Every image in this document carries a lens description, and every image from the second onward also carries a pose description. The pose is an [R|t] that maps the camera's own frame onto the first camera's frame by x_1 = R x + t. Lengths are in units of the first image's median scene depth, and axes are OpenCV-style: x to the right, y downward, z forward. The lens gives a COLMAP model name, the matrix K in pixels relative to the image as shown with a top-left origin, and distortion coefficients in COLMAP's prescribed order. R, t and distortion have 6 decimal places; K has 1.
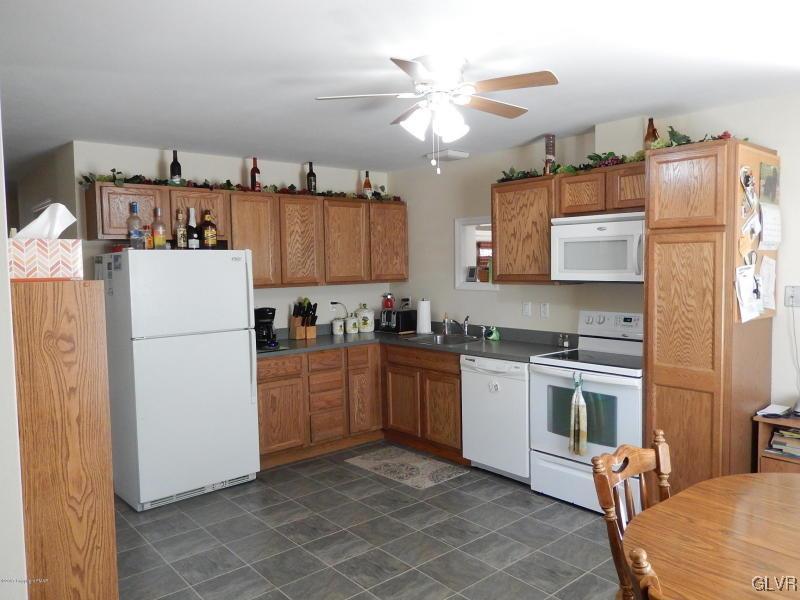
lens RADIAL K [[598.7, 0, 403.9], [0, 598.7, 302.4], [0, 0, 1]] dist [0.001033, 0.006524]
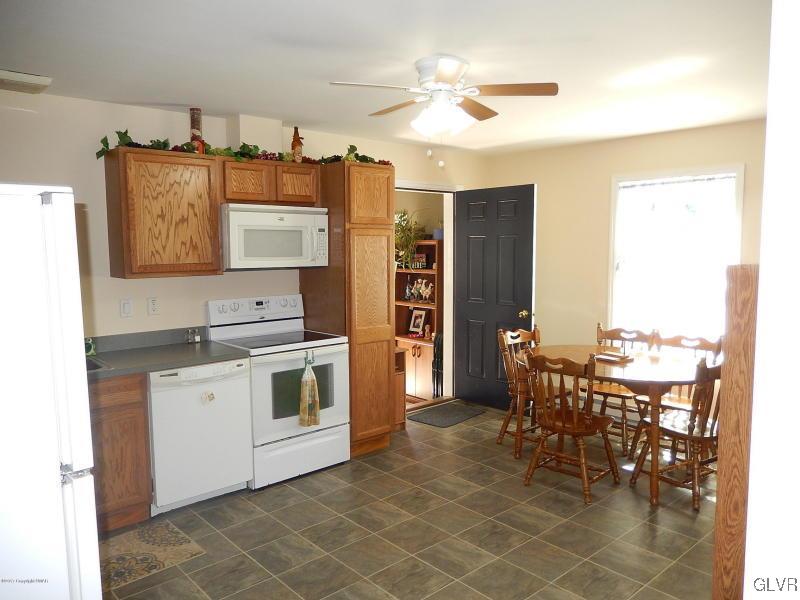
lens RADIAL K [[598.7, 0, 403.9], [0, 598.7, 299.6], [0, 0, 1]] dist [0.001033, 0.006524]
pose [[-0.026611, -0.077604, 0.996629, -0.720233], [0.067824, 0.994545, 0.079253, -0.046360], [-0.997342, 0.069704, -0.021203, 0.766350]]
